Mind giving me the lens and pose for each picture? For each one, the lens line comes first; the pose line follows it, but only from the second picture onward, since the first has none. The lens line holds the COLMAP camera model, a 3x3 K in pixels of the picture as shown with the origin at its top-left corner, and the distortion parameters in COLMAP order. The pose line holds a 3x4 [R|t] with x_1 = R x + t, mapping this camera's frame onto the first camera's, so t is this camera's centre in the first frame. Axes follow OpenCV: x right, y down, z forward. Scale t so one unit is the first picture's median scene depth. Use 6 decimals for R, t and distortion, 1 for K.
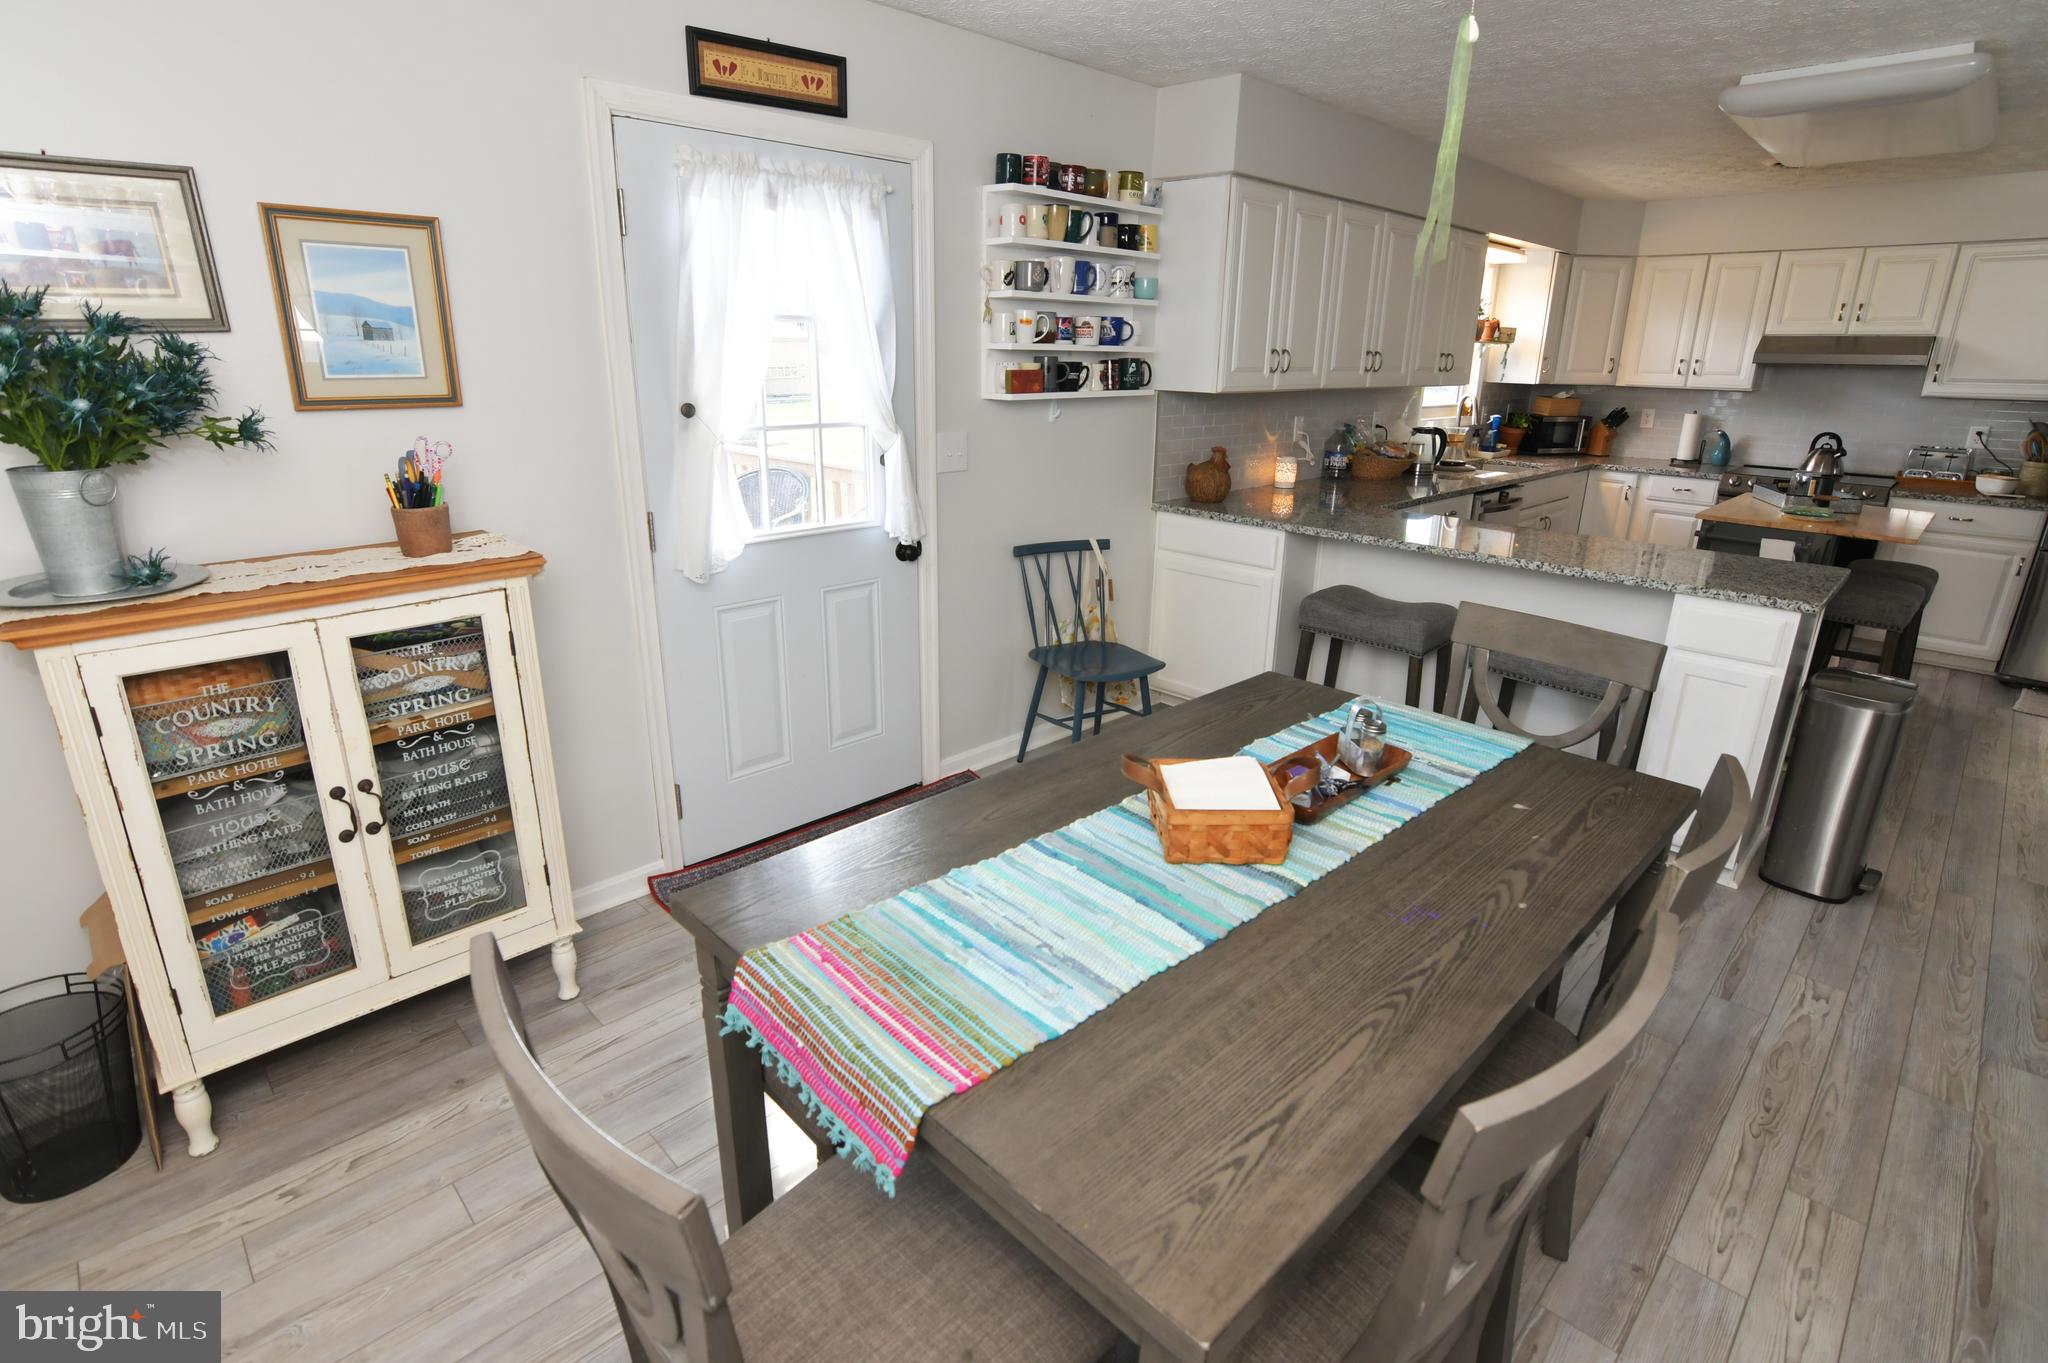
lens RADIAL K [[999.8, 0, 1015.3], [0, 999.8, 665.8], [0, 0, 1]] dist [-0.032736, 0.009995]
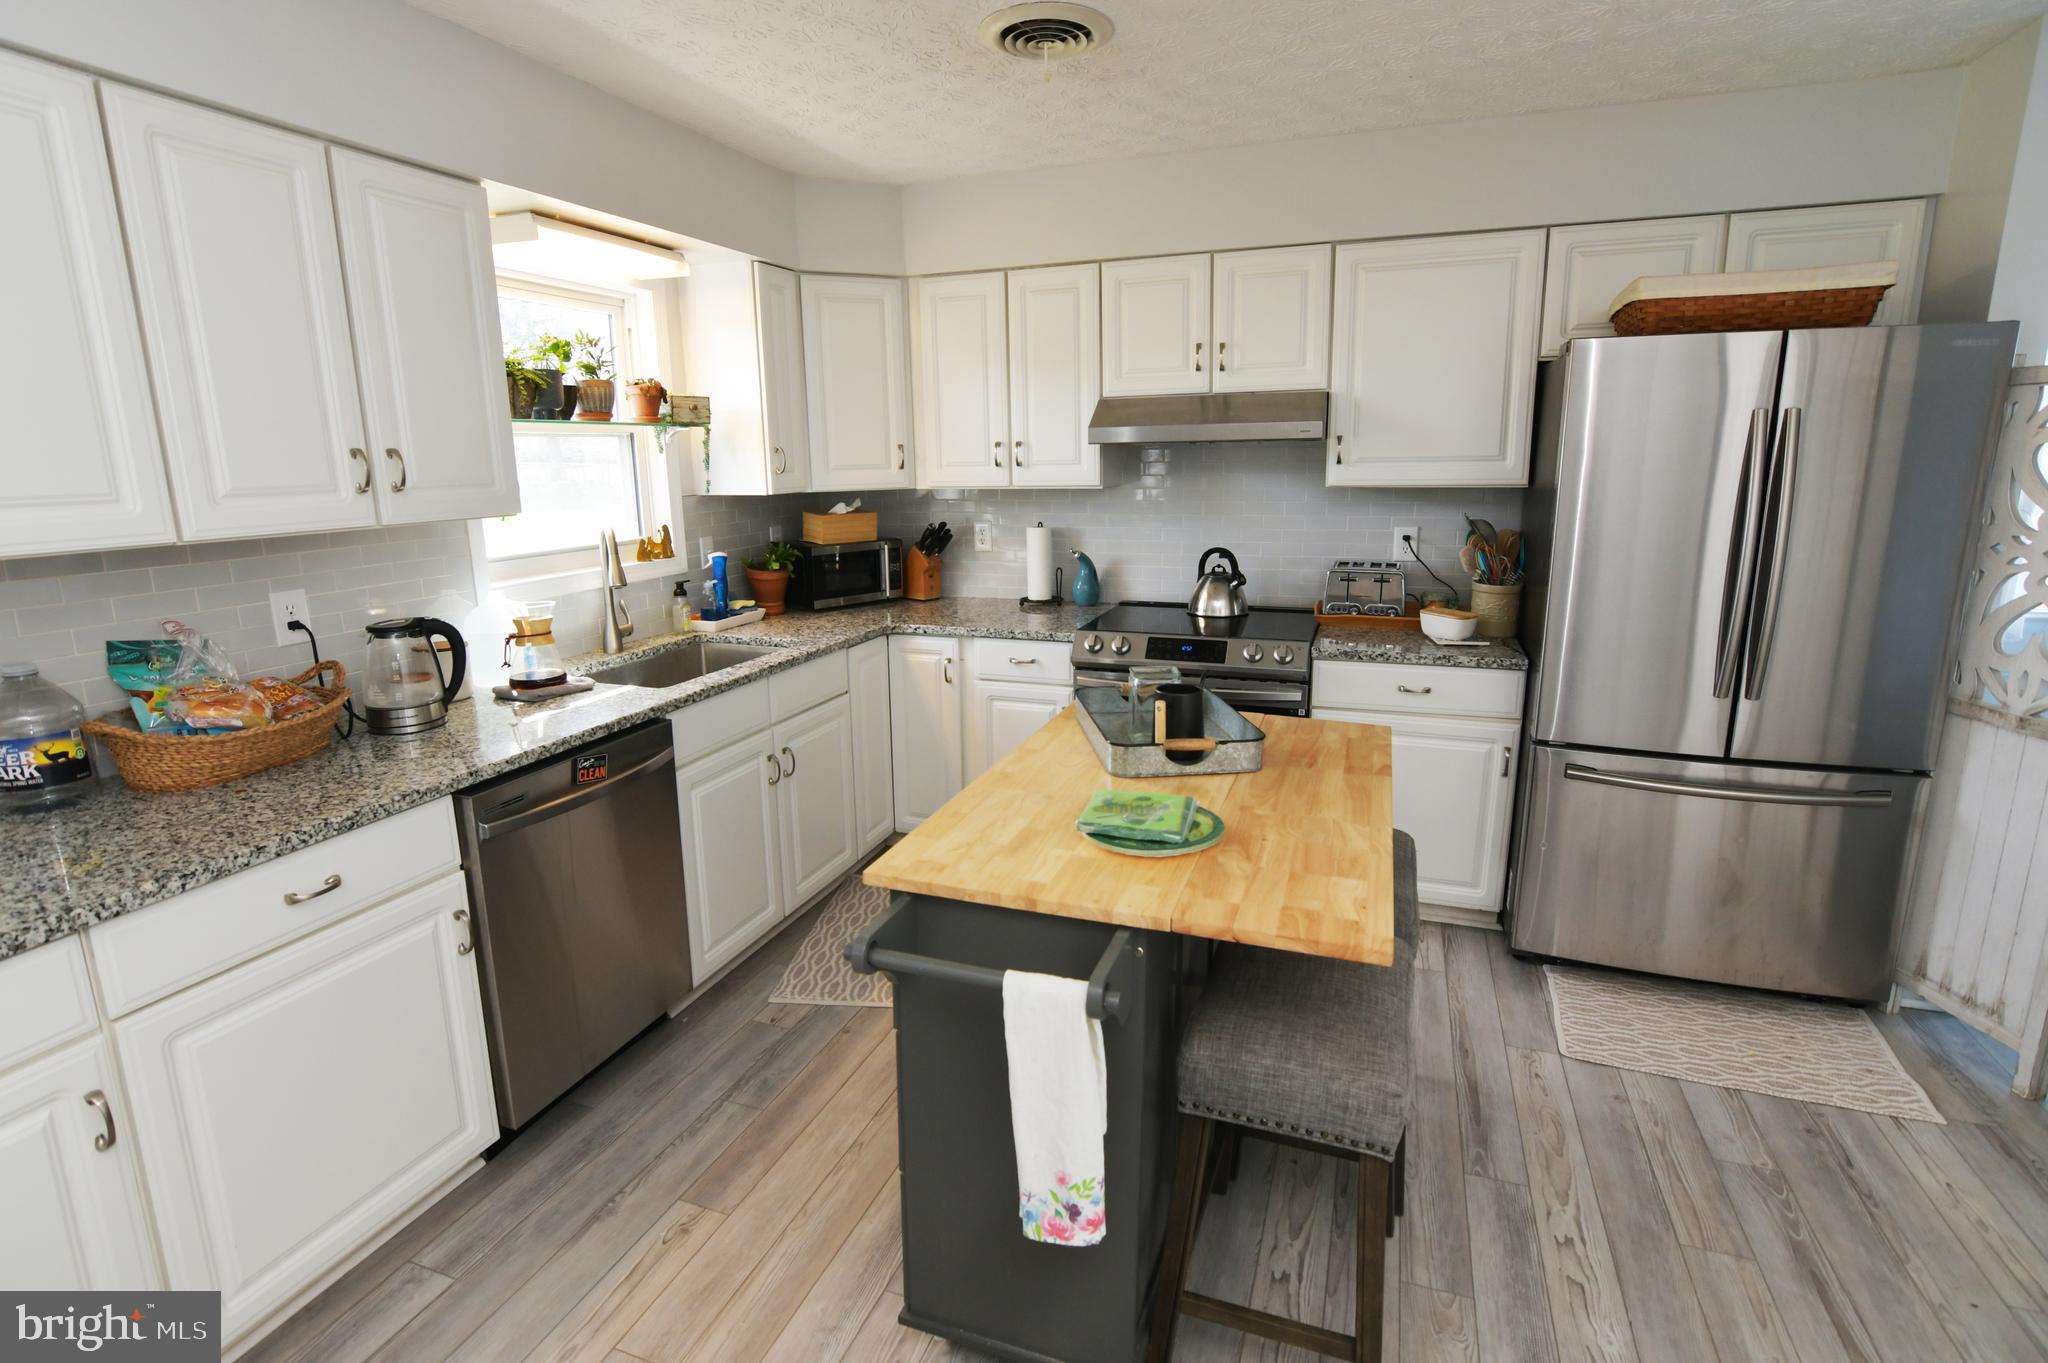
lens RADIAL K [[999.8, 0, 1024.3], [0, 999.8, 662.6], [0, 0, 1]] dist [-0.032736, 0.009995]
pose [[0.904606, -0.115485, 0.410306, 0.519794], [0.154663, 0.985925, -0.063488, -0.167406], [-0.397199, 0.120891, 0.909735, 0.555862]]
